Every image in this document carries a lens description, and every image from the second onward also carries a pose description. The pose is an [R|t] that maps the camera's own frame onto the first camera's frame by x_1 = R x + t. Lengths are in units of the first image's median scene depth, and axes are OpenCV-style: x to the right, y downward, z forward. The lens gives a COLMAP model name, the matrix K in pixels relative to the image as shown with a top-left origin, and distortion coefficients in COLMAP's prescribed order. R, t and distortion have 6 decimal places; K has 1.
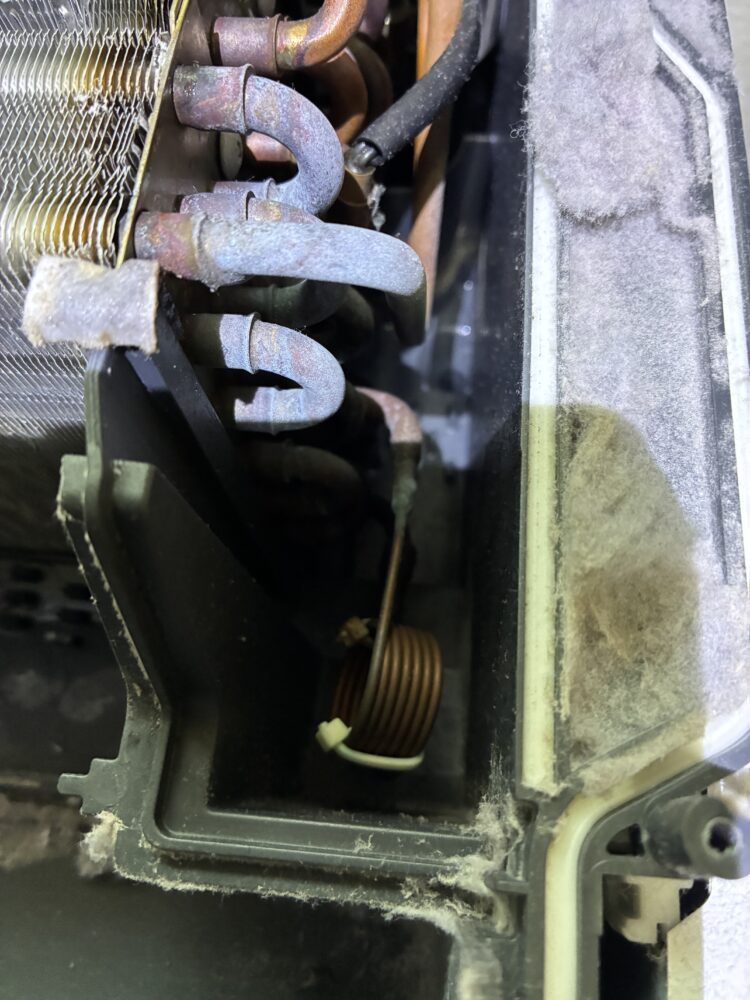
lens RADIAL K [[772.4, 0, 373.3], [0, 772.4, 491.4], [0, 0, 1]] dist [-0.007578, -0.007571]
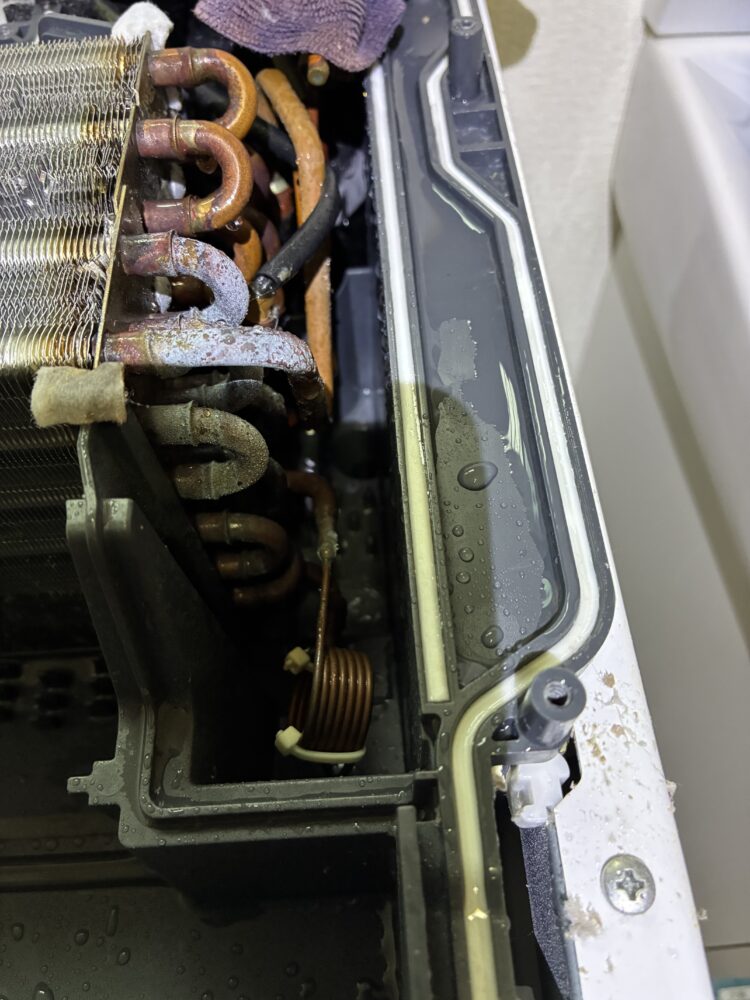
lens RADIAL K [[772.4, 0, 372.6], [0, 772.4, 508.9], [0, 0, 1]] dist [-0.007578, -0.007571]
pose [[0.990027, -0.114875, 0.081549, 0.028986], [0.125444, 0.982285, -0.139213, 0.195973], [-0.064113, 0.148054, 0.986899, -0.351906]]
